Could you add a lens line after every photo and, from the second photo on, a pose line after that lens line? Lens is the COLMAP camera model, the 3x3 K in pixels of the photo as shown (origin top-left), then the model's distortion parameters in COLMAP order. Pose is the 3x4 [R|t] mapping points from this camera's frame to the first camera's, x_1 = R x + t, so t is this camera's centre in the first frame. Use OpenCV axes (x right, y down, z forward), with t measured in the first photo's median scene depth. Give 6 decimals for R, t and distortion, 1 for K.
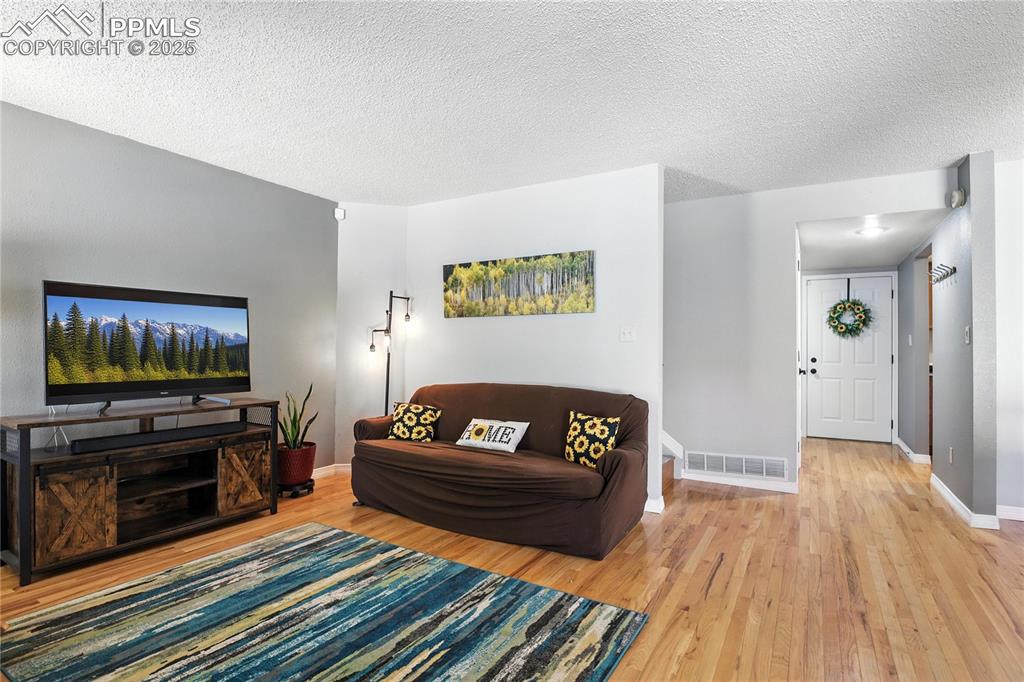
lens RADIAL K [[515.5, 0, 520.6], [0, 515.5, 332.8], [0, 0, 1]] dist [-0.033163, -0.000234]
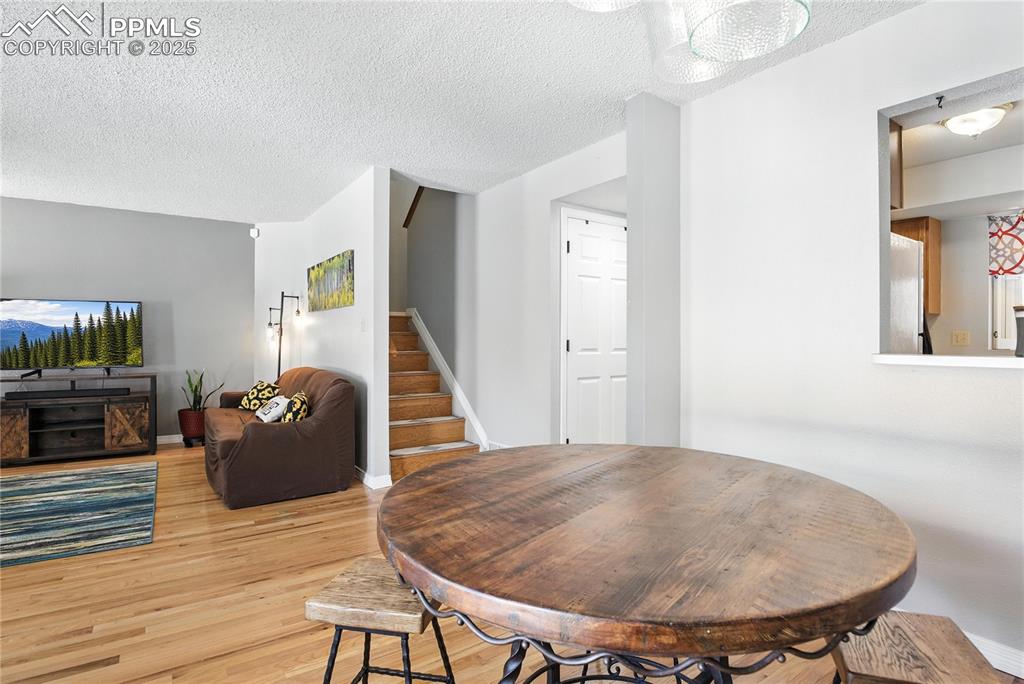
lens RADIAL K [[516.3, 0, 512.0], [0, 516.3, 342.0], [0, 0, 1]] dist [-0.029542, -0.001027]
pose [[0.905922, 0.001642, -0.423442, 1.347400], [0.011170, 0.999552, 0.027773, 0.018555], [0.423298, -0.029890, 0.905498, 0.199952]]
